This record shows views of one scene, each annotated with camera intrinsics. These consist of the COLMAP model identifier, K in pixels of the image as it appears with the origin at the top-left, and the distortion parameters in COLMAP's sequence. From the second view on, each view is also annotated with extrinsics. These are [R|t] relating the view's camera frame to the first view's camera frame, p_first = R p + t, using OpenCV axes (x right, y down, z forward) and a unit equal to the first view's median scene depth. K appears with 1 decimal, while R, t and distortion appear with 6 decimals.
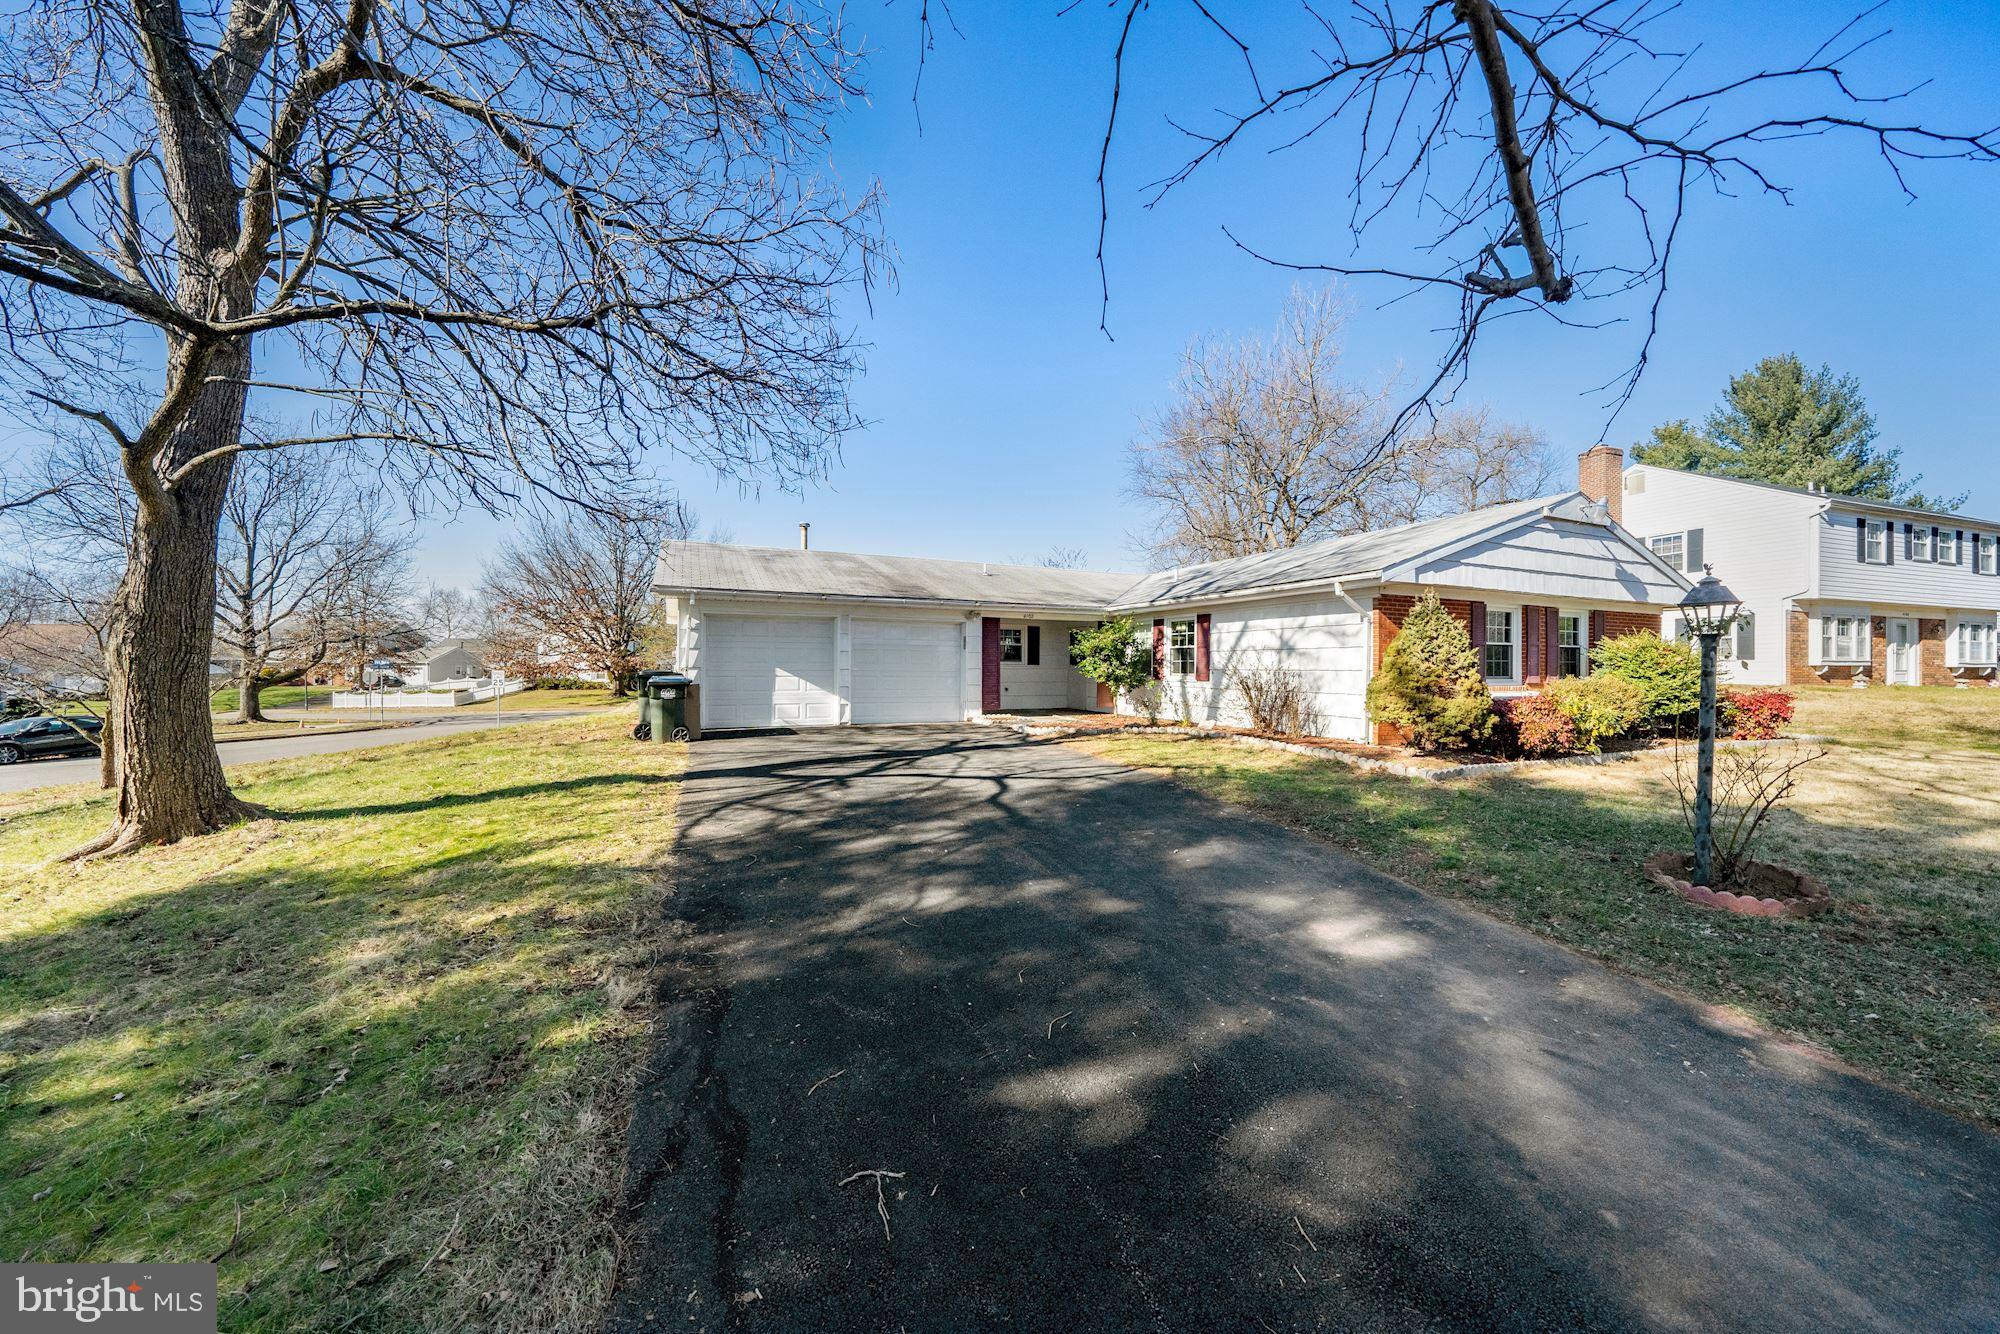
lens RADIAL K [[696.3, 0, 996.4], [0, 696.3, 662.3], [0, 0, 1]] dist [-0.006414, -0.000403]
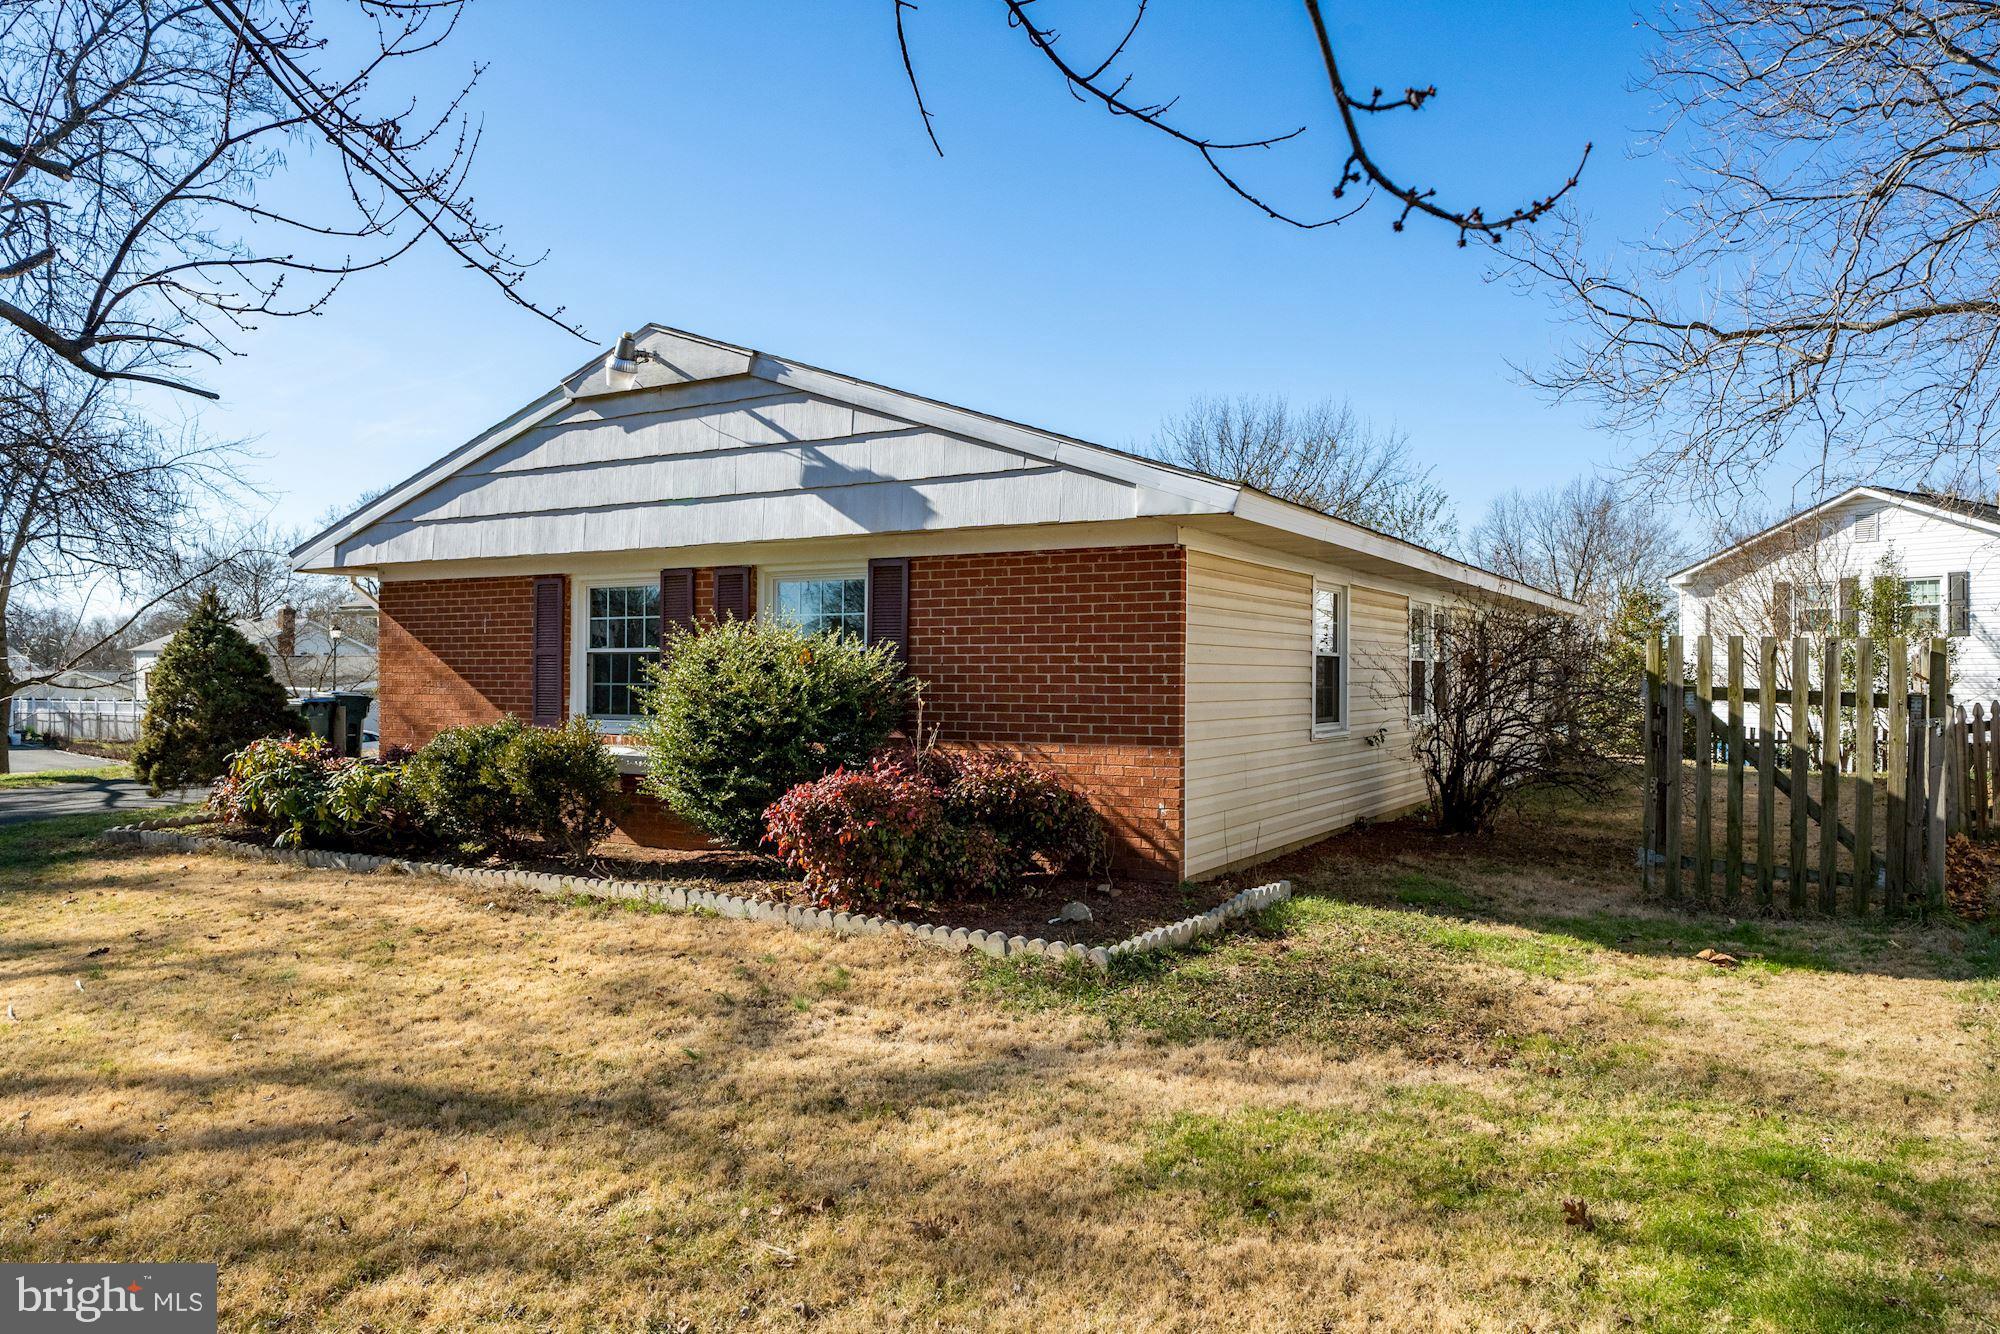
lens RADIAL K [[1359.7, 0, 1003.4], [0, 1359.7, 672.0], [0, 0, 1]] dist [-0.008254, -0.001588]
pose [[0.563505, -0.004785, -0.826099, 1.351706], [0.000332, 0.999984, -0.005566, -0.003498], [0.826113, 0.002862, 0.563498, 0.525461]]
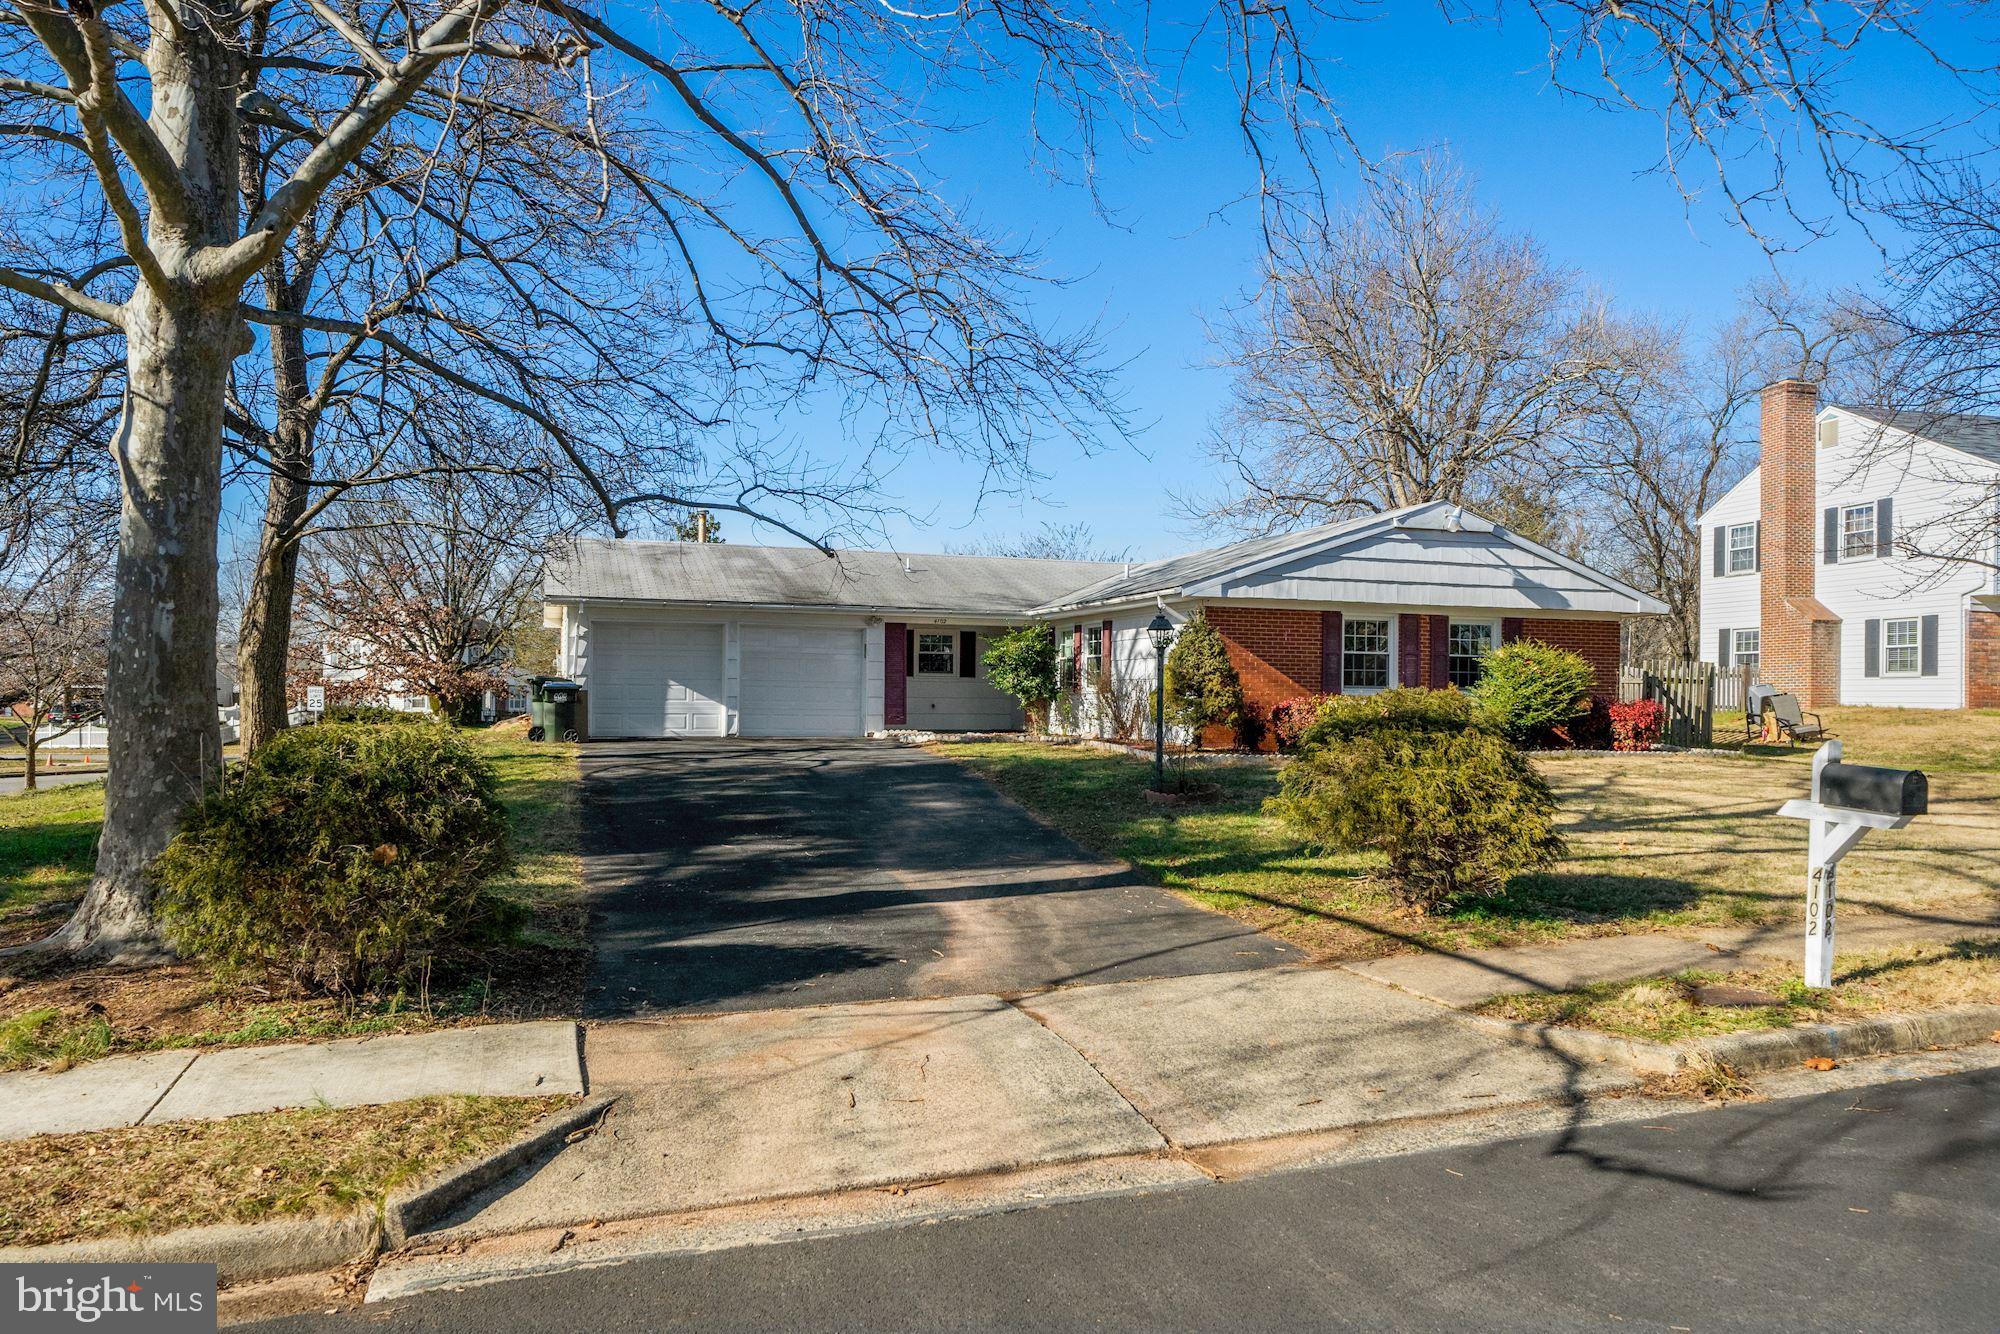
lens RADIAL K [[1359.7, 0, 1000.4], [0, 1359.7, 674.7], [0, 0, 1]] dist [-0.008254, -0.001588]
pose [[0.995982, 0.003599, -0.089477, 0.295009], [-0.004611, 0.999928, -0.011107, 0.022312], [0.089431, 0.011475, 0.995927, -0.774036]]
